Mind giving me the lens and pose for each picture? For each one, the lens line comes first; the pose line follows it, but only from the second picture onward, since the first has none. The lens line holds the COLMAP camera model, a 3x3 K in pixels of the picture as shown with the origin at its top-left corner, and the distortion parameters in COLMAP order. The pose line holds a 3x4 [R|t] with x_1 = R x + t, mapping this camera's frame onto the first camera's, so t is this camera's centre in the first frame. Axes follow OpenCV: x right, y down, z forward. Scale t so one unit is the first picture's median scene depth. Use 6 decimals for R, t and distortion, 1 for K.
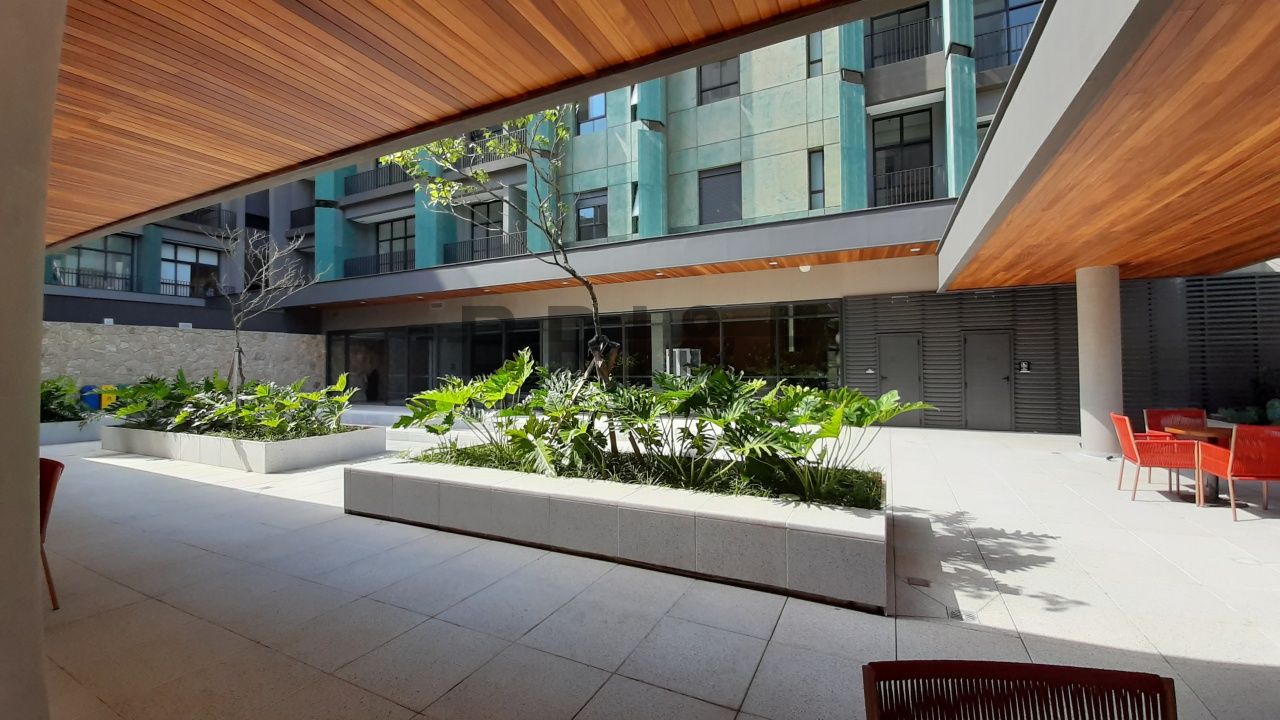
lens RADIAL K [[510.0, 0, 638.1], [0, 510.0, 359.6], [0, 0, 1]] dist [-0.001479, -0.000161]
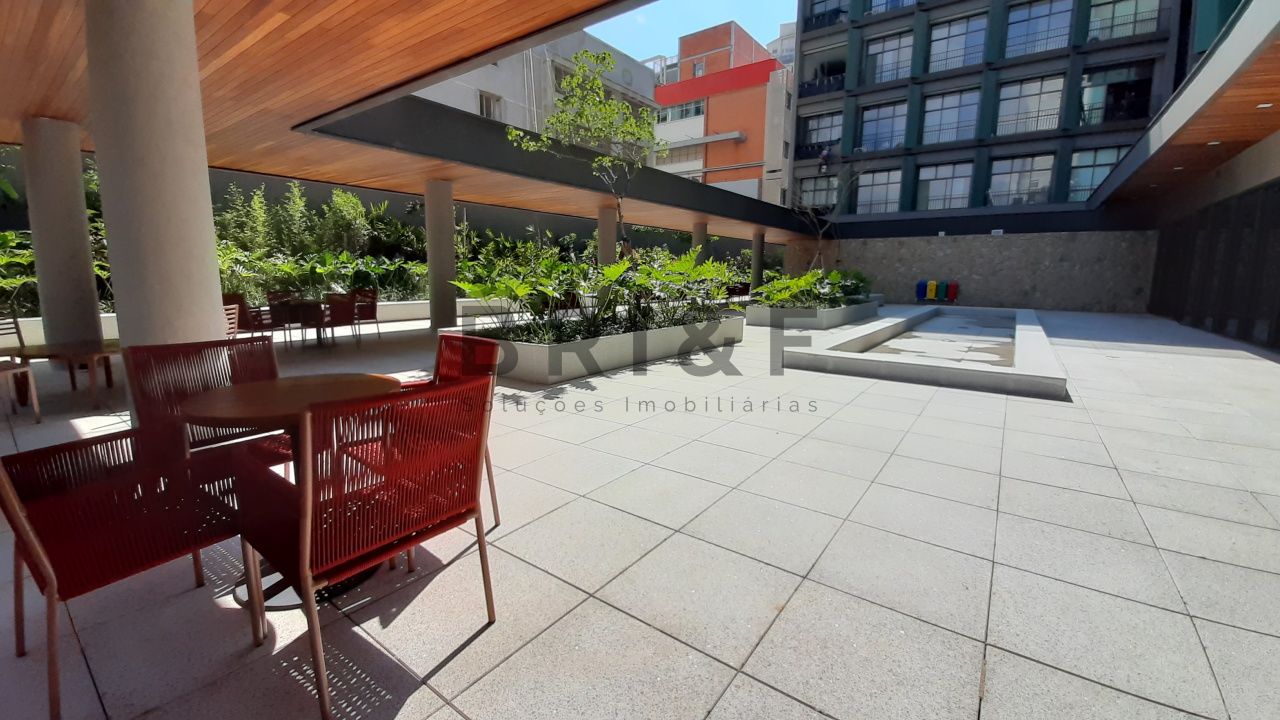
lens RADIAL K [[510.0, 0, 639.6], [0, 510.0, 354.2], [0, 0, 1]] dist [-0.001479, -0.000161]
pose [[-0.175061, 0.167449, -0.970214, 0.415905], [0.007054, 0.985619, 0.168835, 0.005822], [0.984532, 0.022712, -0.173725, 0.384037]]
